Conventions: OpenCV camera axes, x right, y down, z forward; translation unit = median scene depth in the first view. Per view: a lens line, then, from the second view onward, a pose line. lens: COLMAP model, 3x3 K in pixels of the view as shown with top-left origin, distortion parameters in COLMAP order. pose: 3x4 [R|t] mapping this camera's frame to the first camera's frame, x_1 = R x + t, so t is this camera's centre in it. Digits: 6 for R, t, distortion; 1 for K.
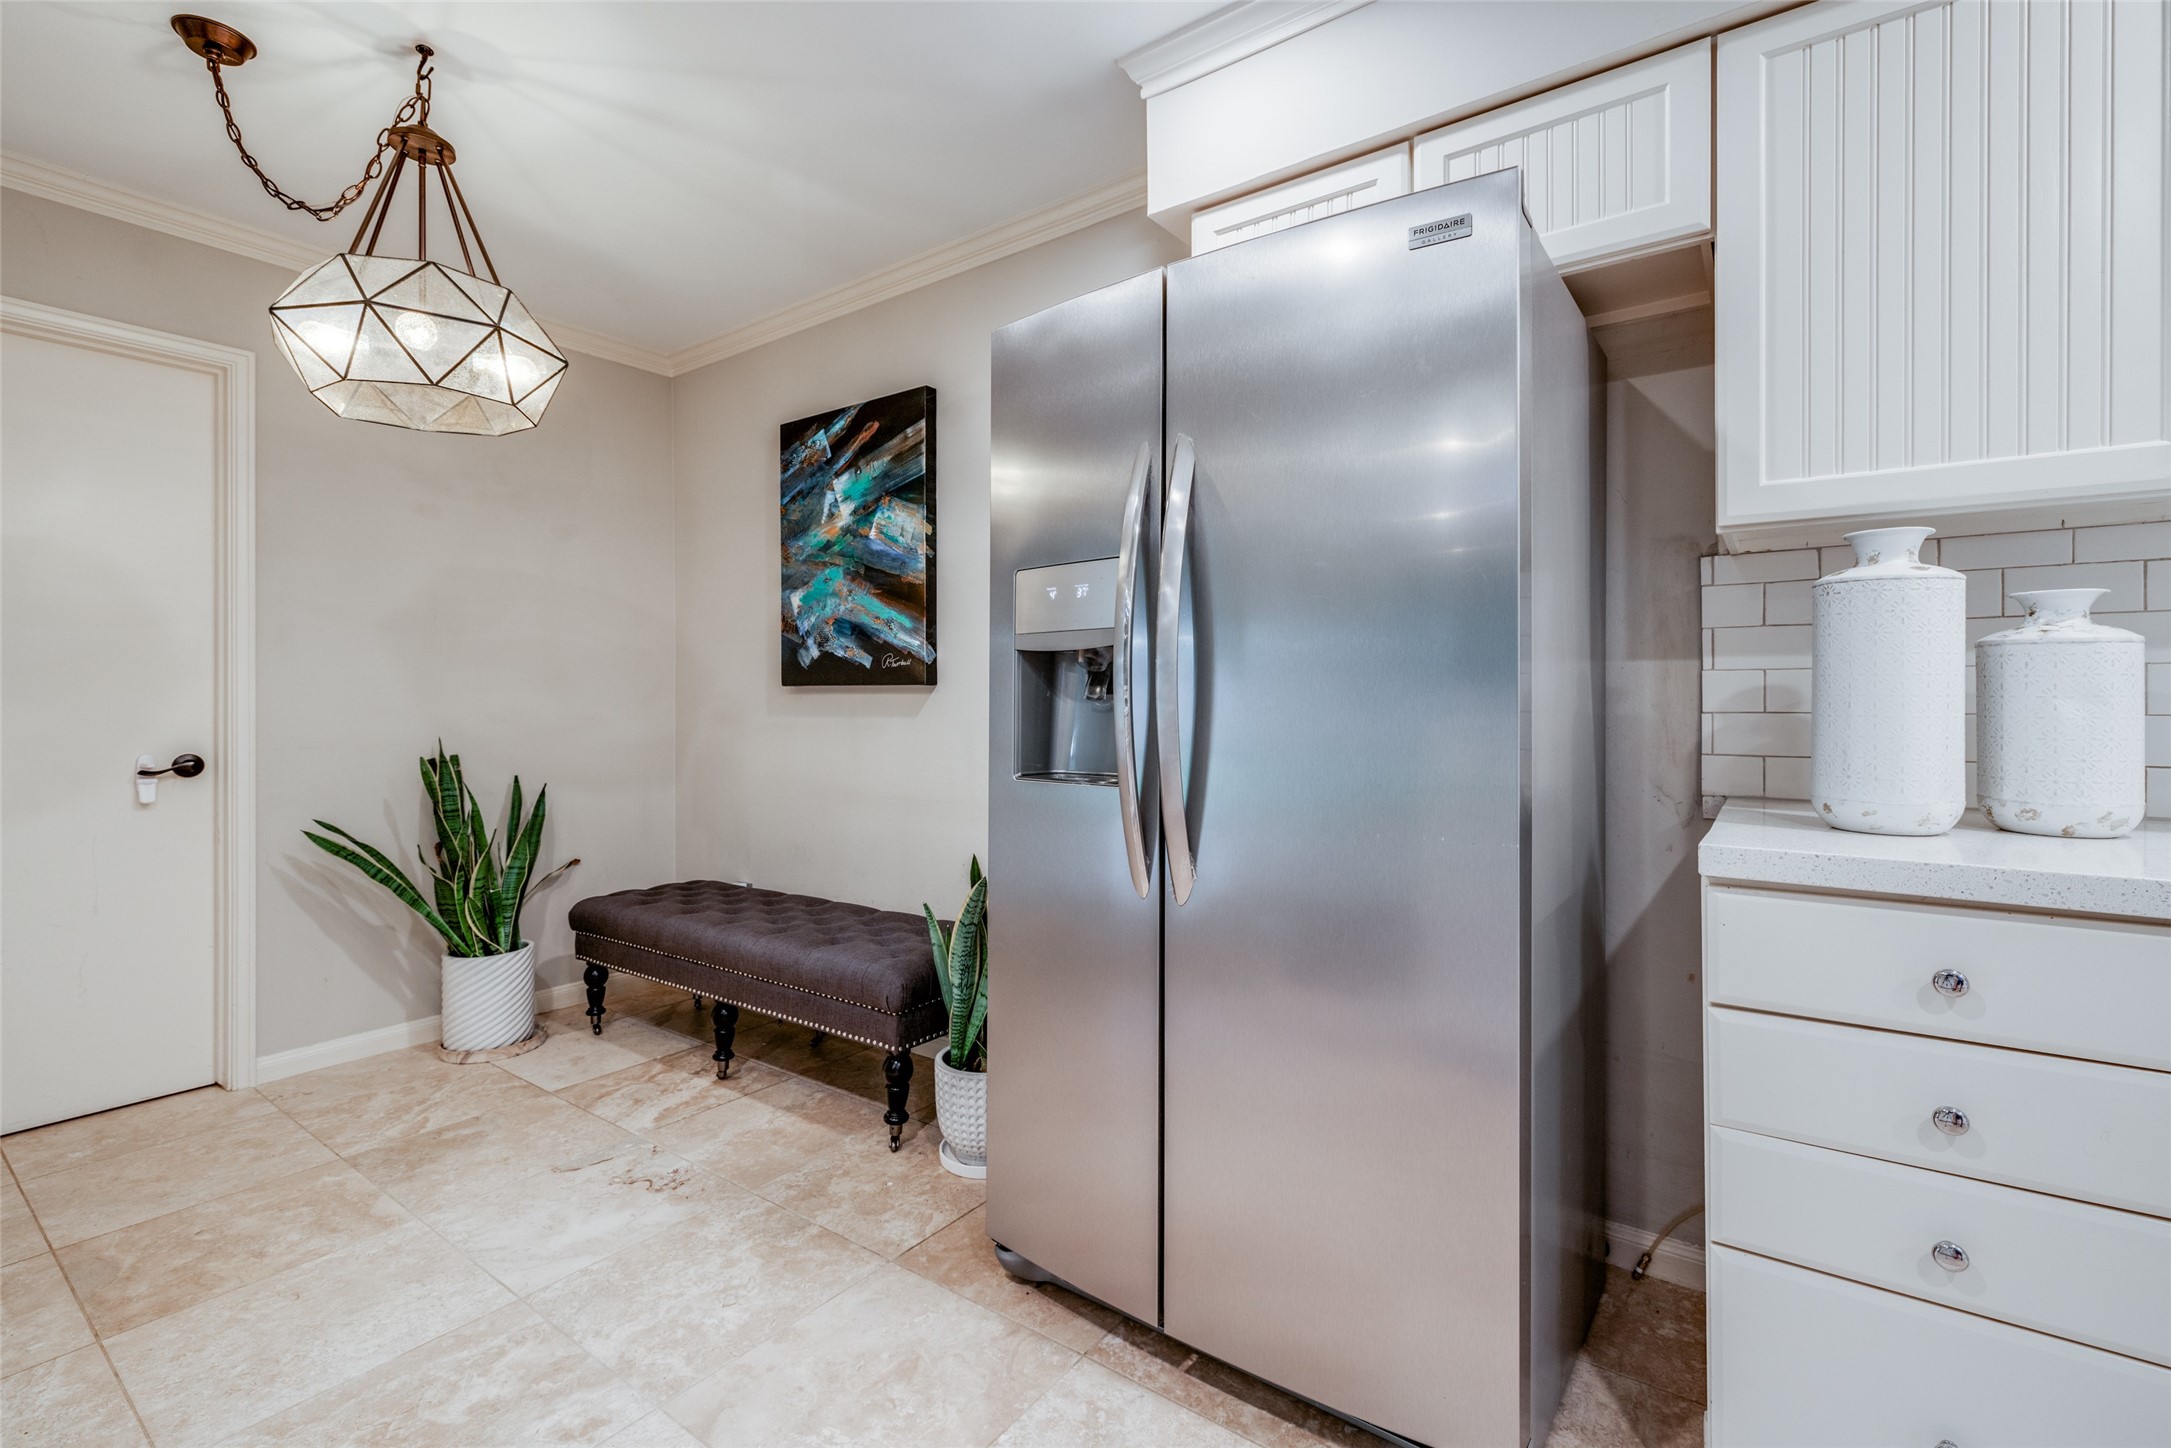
lens RADIAL K [[912.6, 0, 1087.6], [0, 912.6, 699.9], [0, 0, 1]] dist [-0.000348, 0.000468]
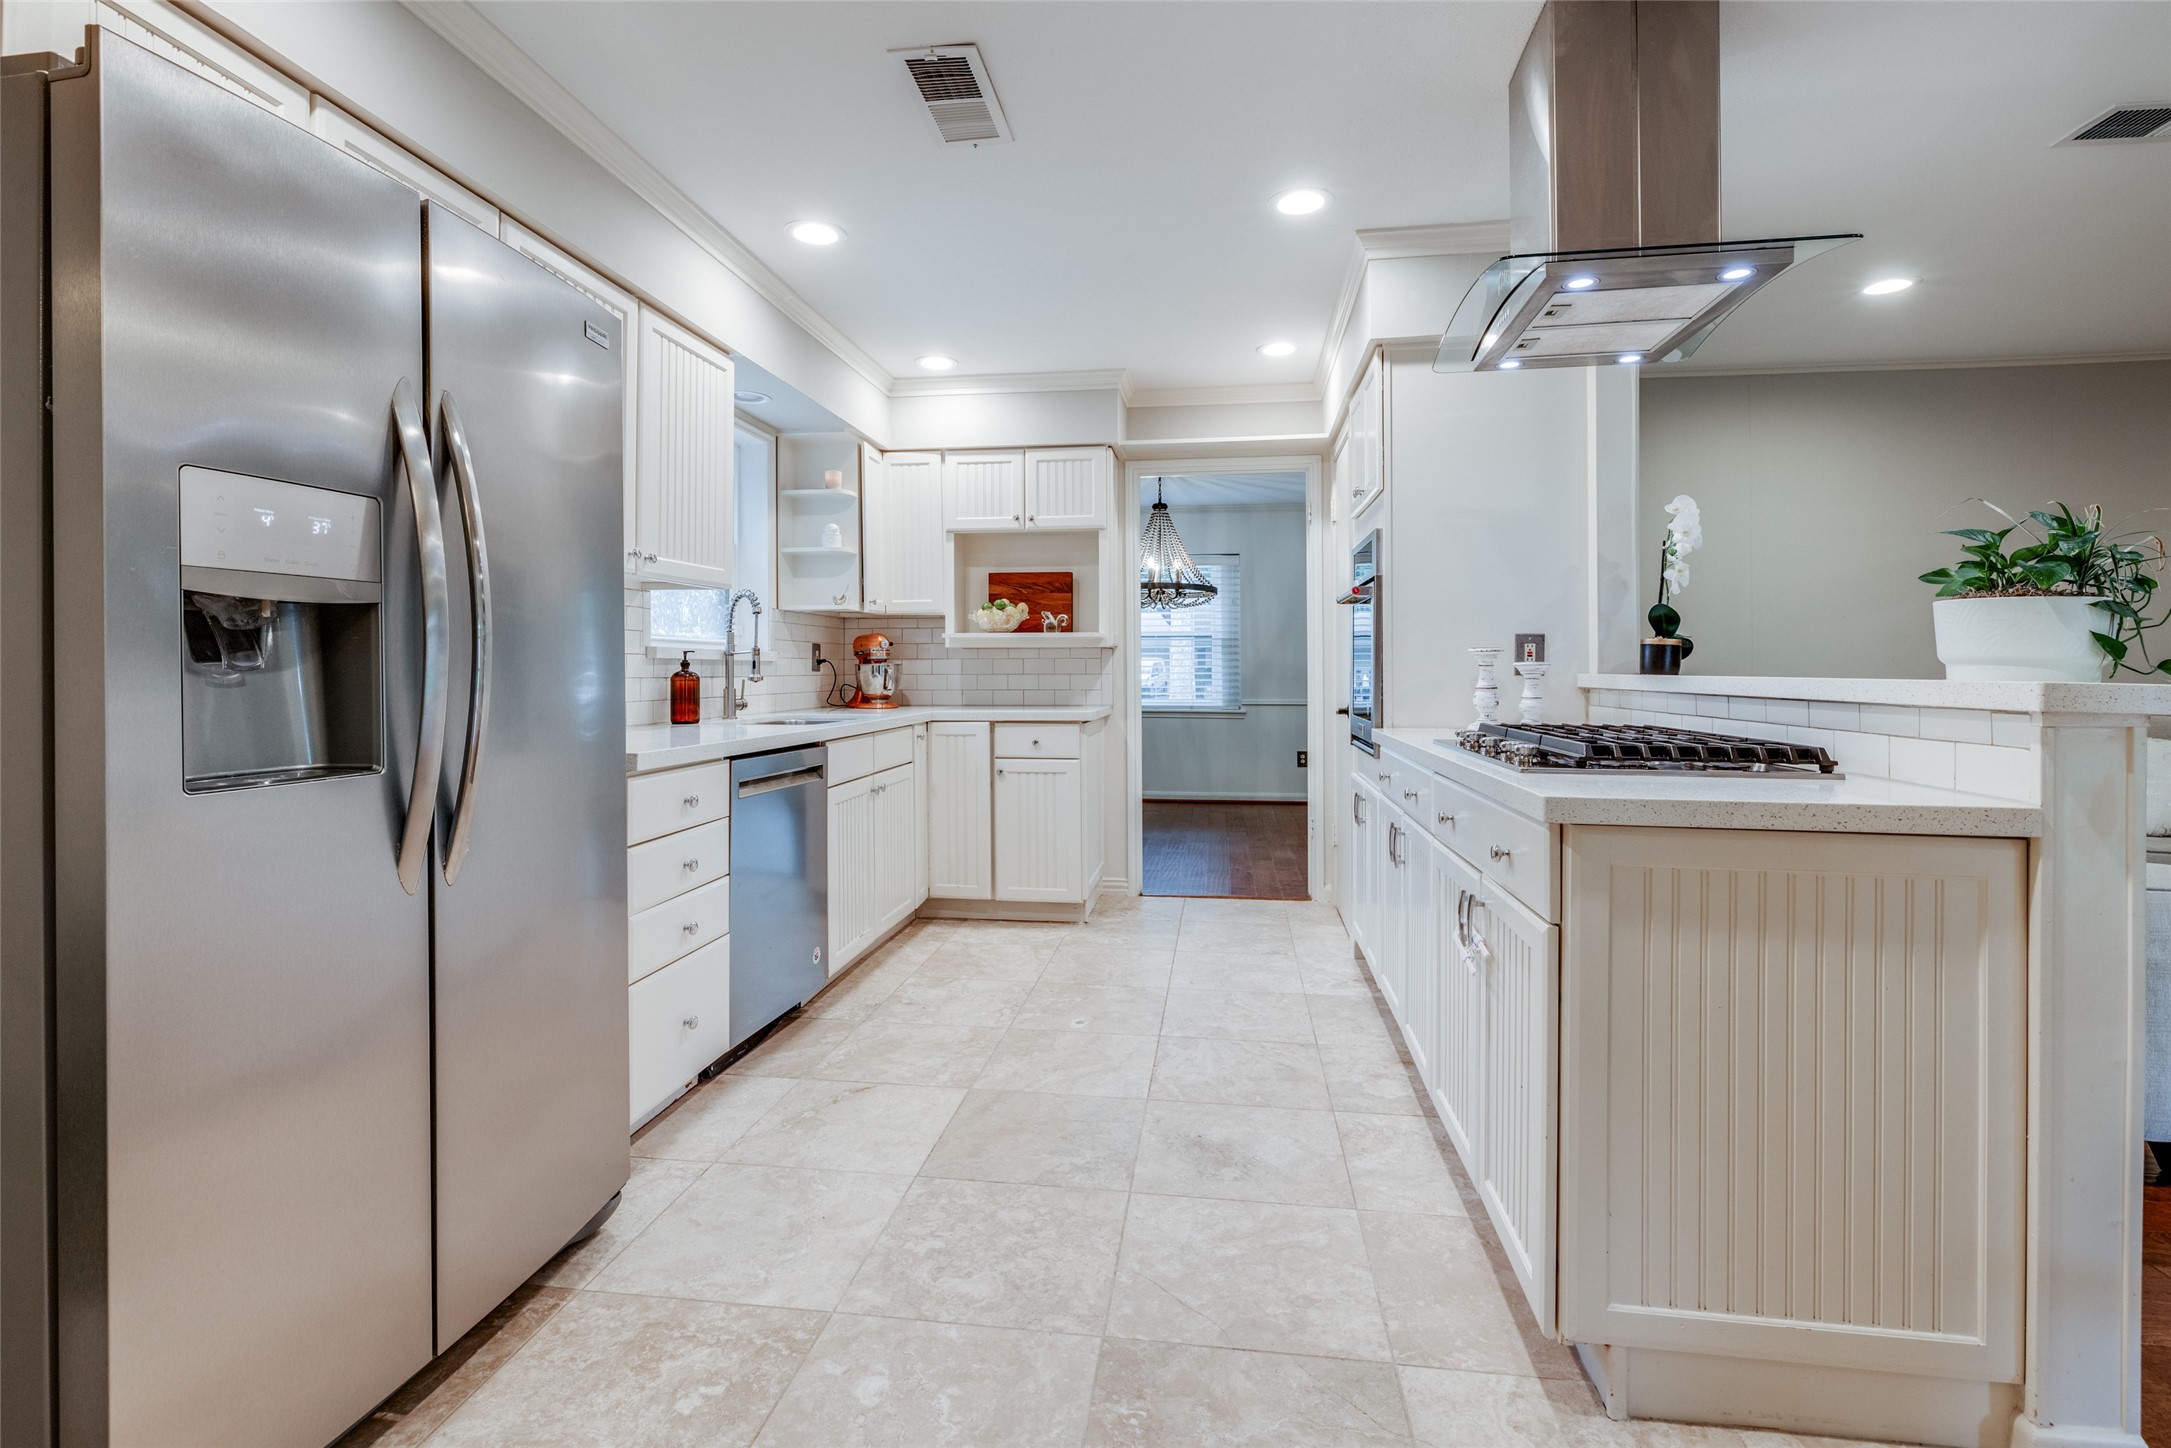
lens RADIAL K [[983.1, 0, 1069.1], [0, 983.1, 664.9], [0, 0, 1]] dist [-0.003594, 0.000728]
pose [[-0.435401, 0.007473, 0.900206, -0.653219], [0.004053, 0.999972, -0.006341, 0.002649], [-0.900227, 0.000888, -0.435419, 0.517034]]
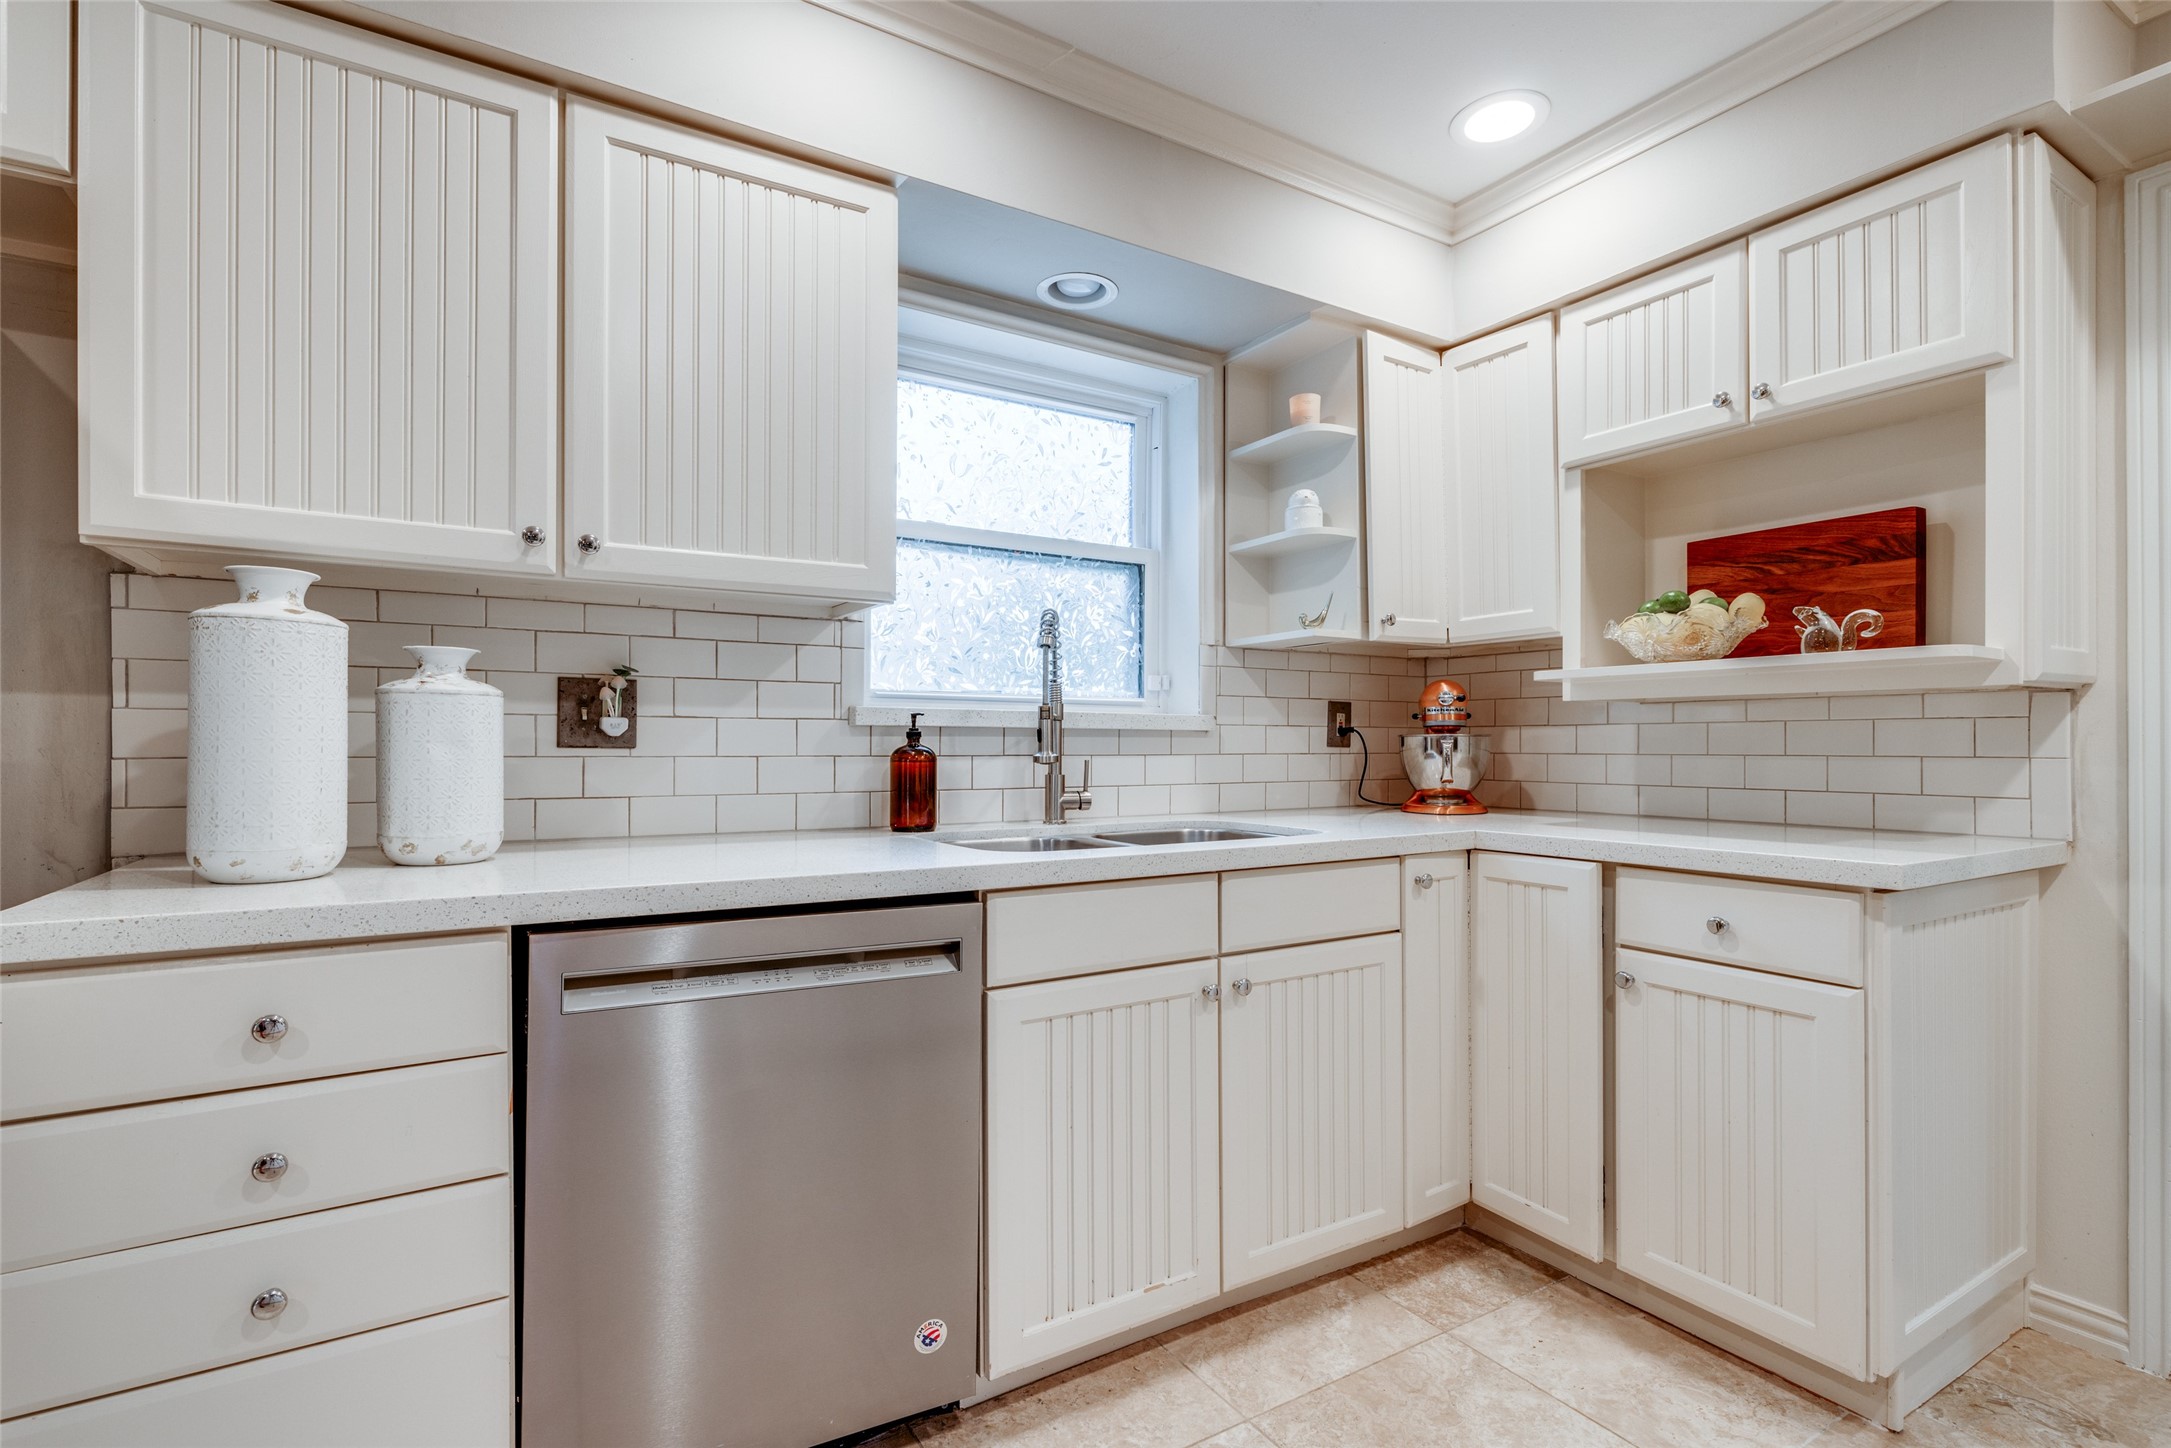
lens RADIAL K [[983.1, 0, 980.7], [0, 983.1, 741.9], [0, 0, 1]] dist [-0.003594, 0.000728]
pose [[0.441406, 0.004043, 0.897299, 0.142447], [-0.001800, 0.999992, -0.003620, 0.000189], [-0.897306, -0.000017, 0.441409, -0.072206]]
